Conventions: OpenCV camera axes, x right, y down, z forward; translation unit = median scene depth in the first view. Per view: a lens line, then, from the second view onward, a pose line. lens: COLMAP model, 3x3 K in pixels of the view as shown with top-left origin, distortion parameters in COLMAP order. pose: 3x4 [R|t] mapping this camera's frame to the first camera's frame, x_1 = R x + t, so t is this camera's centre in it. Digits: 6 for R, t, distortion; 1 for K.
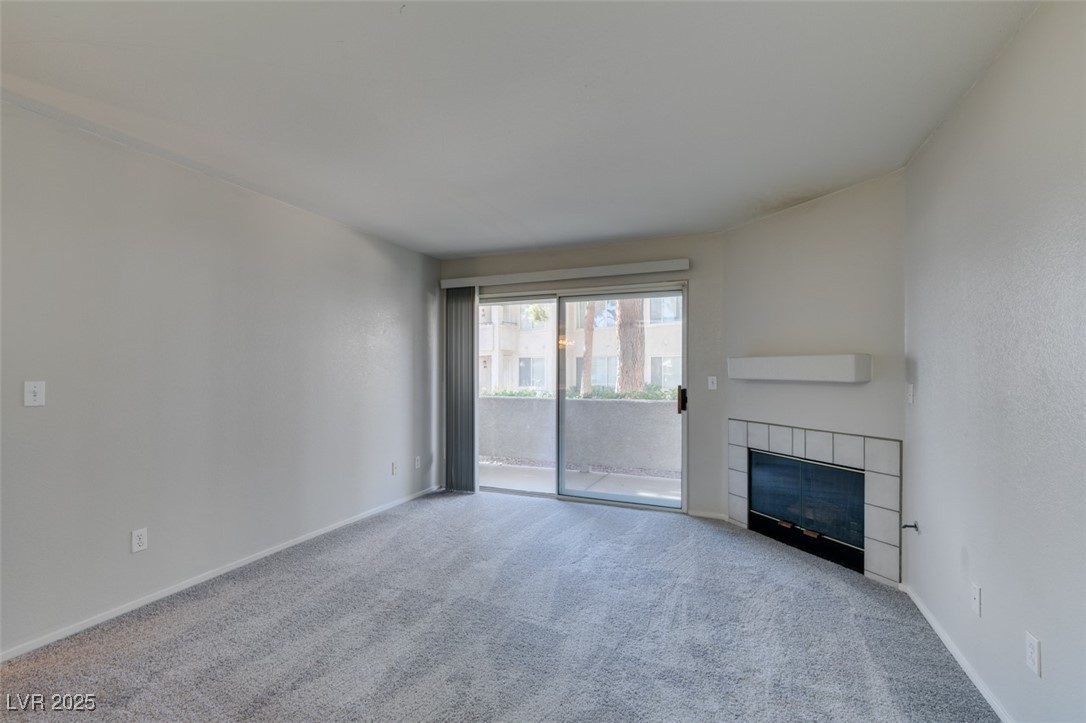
lens RADIAL K [[483.9, 0, 541.4], [0, 483.9, 367.3], [0, 0, 1]] dist [0.002834, -0.000431]
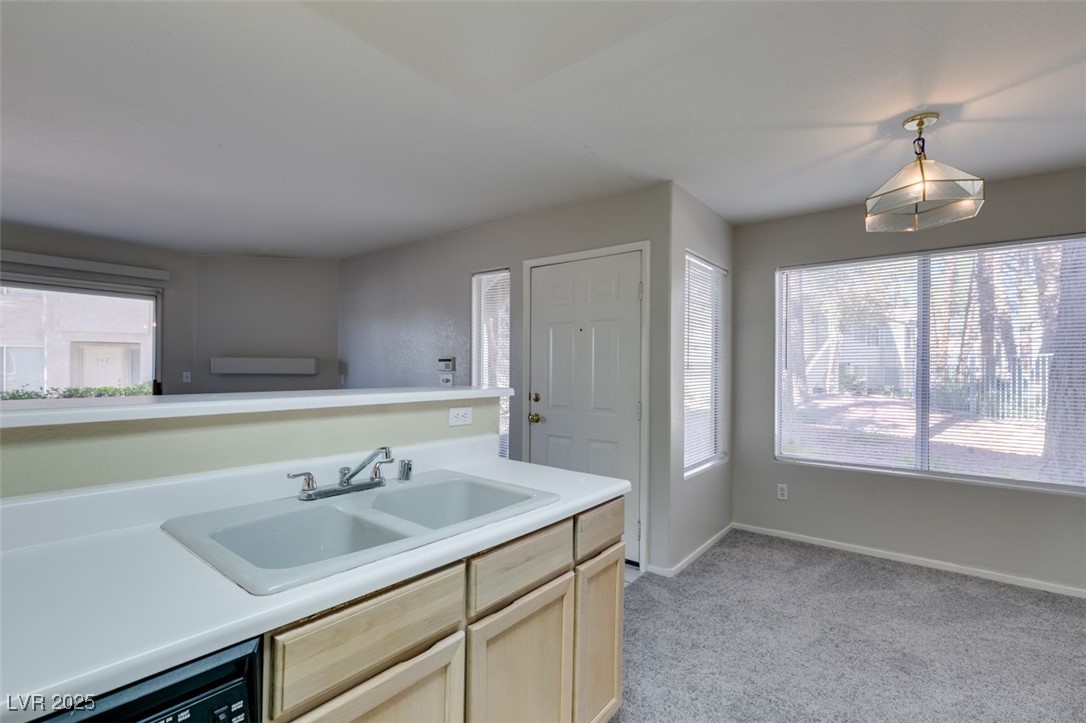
lens RADIAL K [[493.2, 0, 542.4], [0, 493.2, 370.9], [0, 0, 1]] dist [0.003134, -0.000145]
pose [[0.269905, 0.000603, 0.962887, -0.620584], [-0.011112, 0.999935, 0.002488, 0.003654], [-0.962823, -0.011371, 0.269894, -0.202729]]
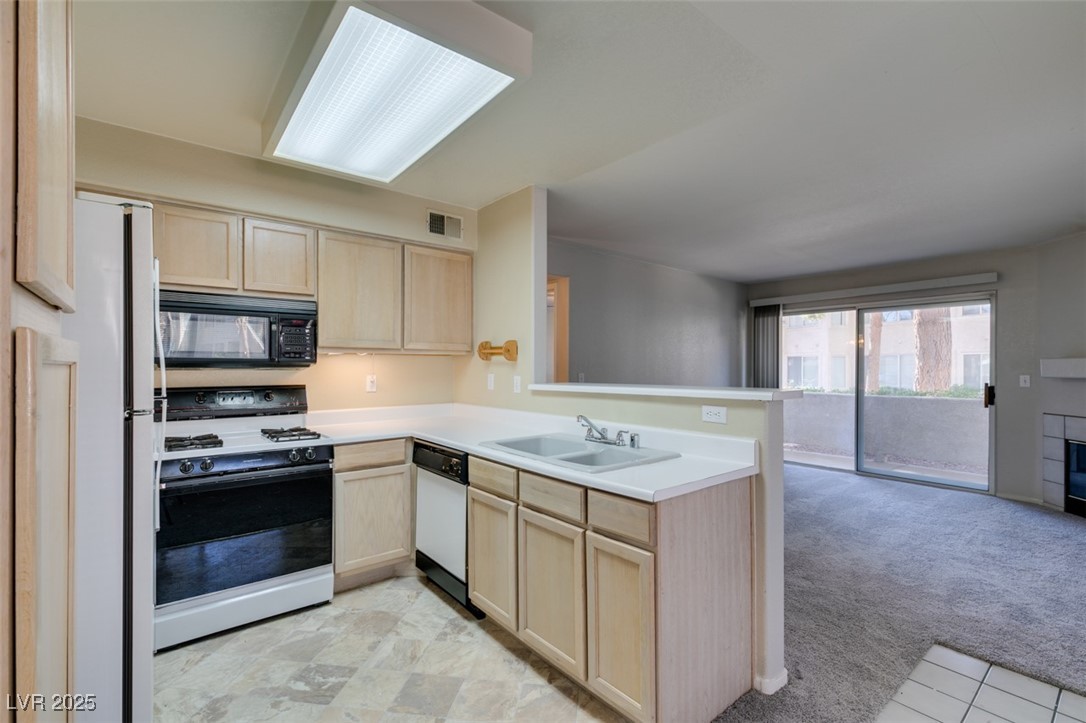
lens RADIAL K [[483.9, 0, 541.4], [0, 483.9, 367.3], [0, 0, 1]] dist [0.002834, -0.000431]
pose [[0.878390, 0.001784, -0.477942, -0.095293], [-0.001020, 0.999998, 0.001858, -0.000487], [0.477944, -0.001144, 0.878389, -0.535060]]
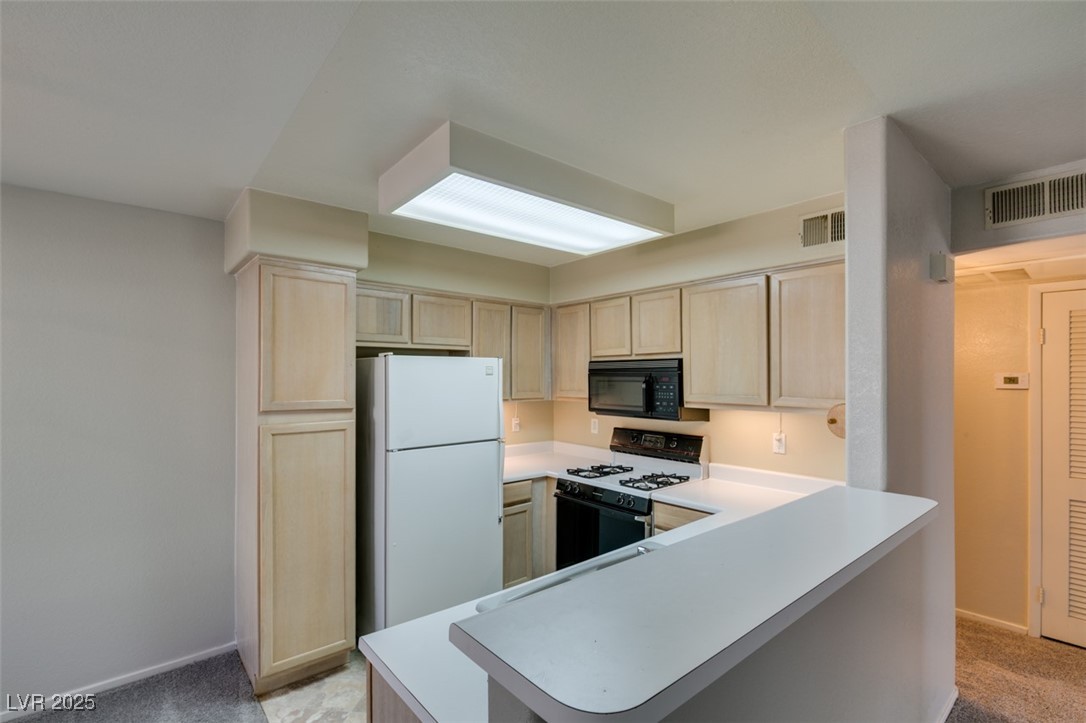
lens RADIAL K [[486.5, 0, 539.4], [0, 486.5, 374.0], [0, 0, 1]] dist [-0.002281, -0.000883]
pose [[-0.452181, -0.001256, -0.891925, 0.030749], [0.003105, 0.999991, -0.002982, -0.071238], [0.891921, -0.004118, -0.452173, 0.083811]]
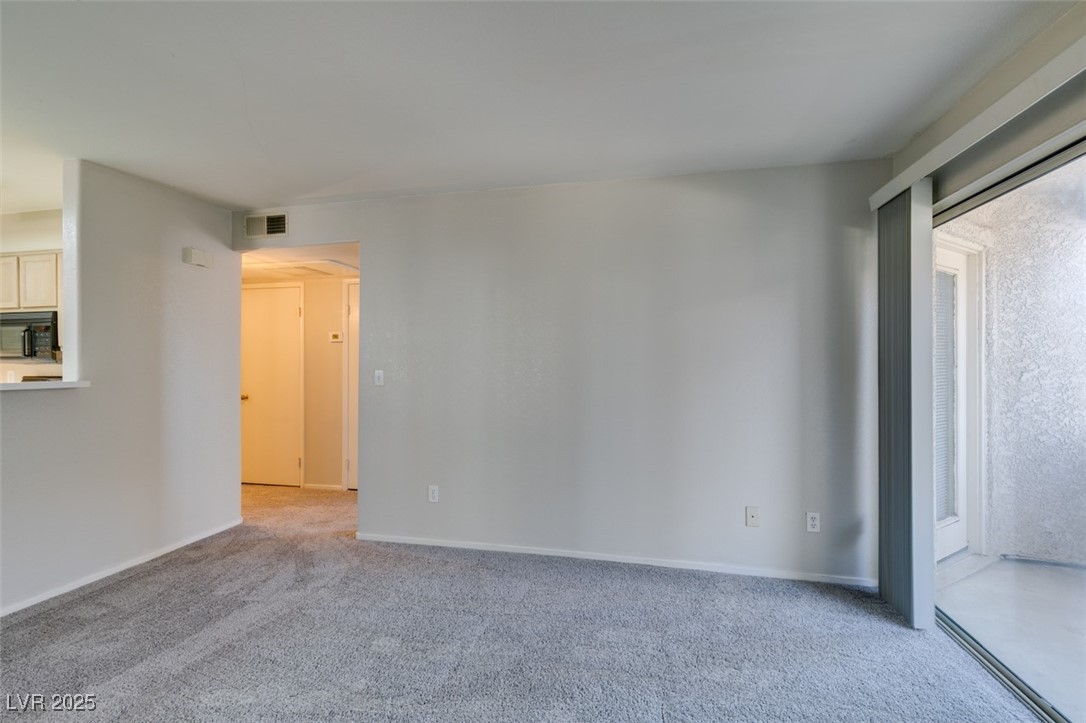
lens RADIAL K [[490.4, 0, 538.6], [0, 490.4, 359.9], [0, 0, 1]] dist [0.005967, -0.000228]
pose [[0.164130, -0.003188, -0.986434, 0.333452], [0.002999, 0.999992, -0.002733, 0.000824], [0.986434, -0.002509, 0.164138, 0.687283]]
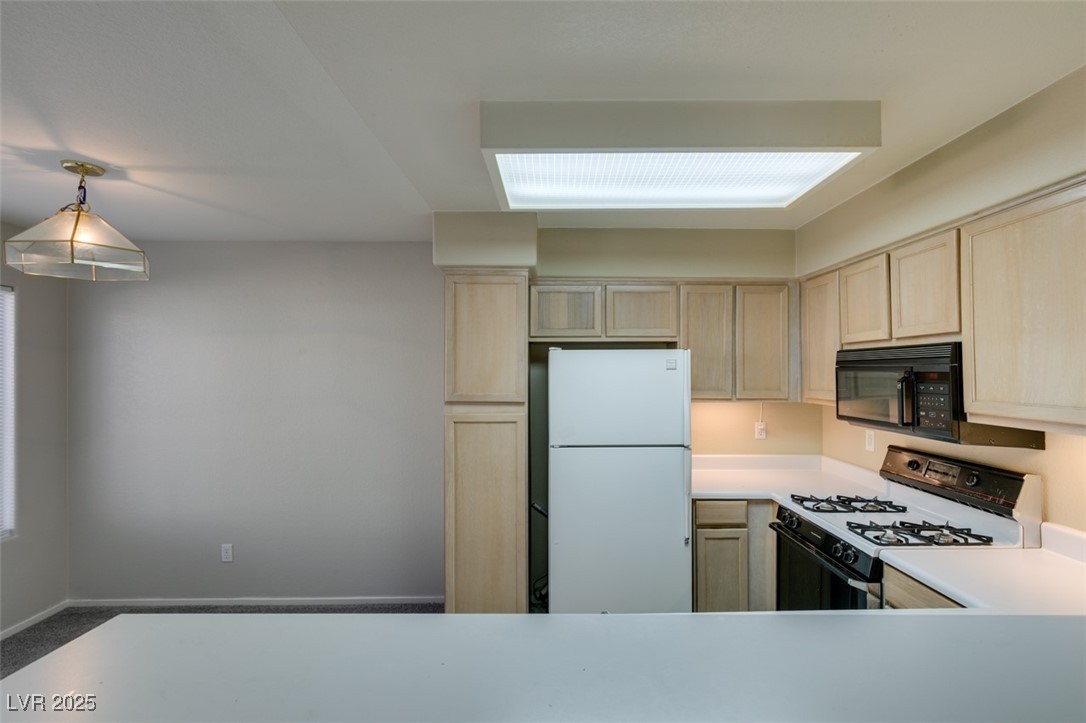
lens RADIAL K [[500.2, 0, 557.3], [0, 500.2, 367.1], [0, 0, 1]] dist [0.001505, -0.000028]
pose [[-0.915397, 0.001083, -0.402552, -0.197506], [0.004248, 0.999967, -0.006970, -0.071583], [0.402531, -0.008090, -0.915371, 0.220841]]
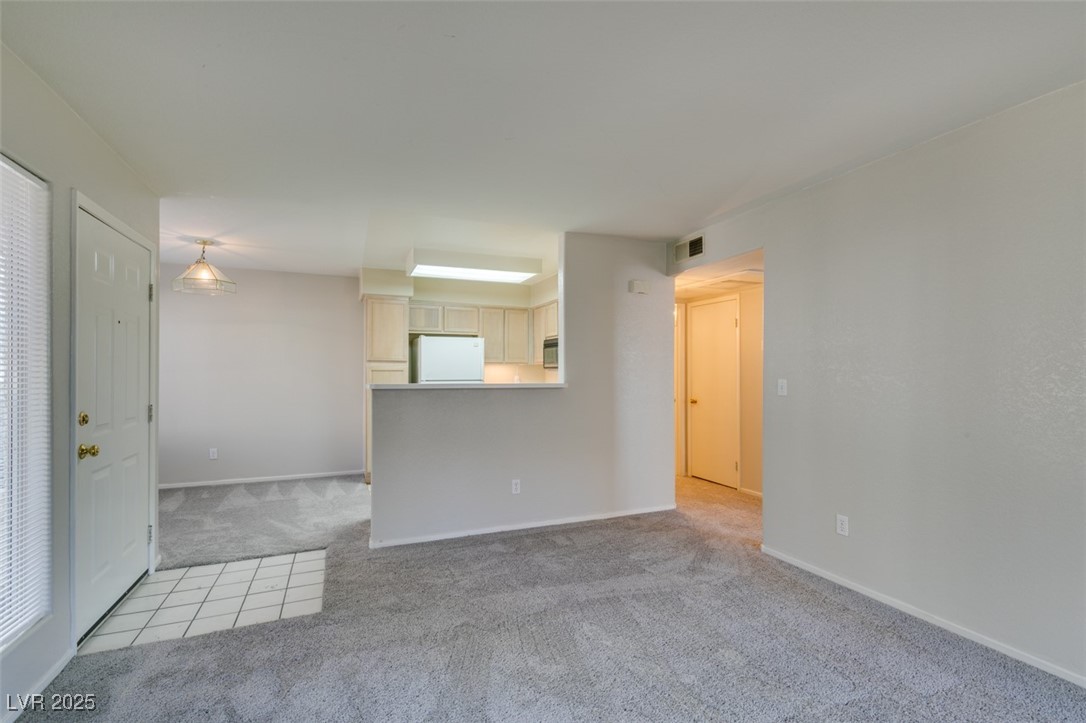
lens RADIAL K [[485.5, 0, 541.9], [0, 485.5, 367.6], [0, 0, 1]] dist [0.003918, -0.000446]
pose [[-0.704454, -0.003861, -0.709739, 0.289509], [0.001765, 0.999973, -0.007191, 0.001436], [0.709747, -0.006318, -0.704428, 0.839431]]
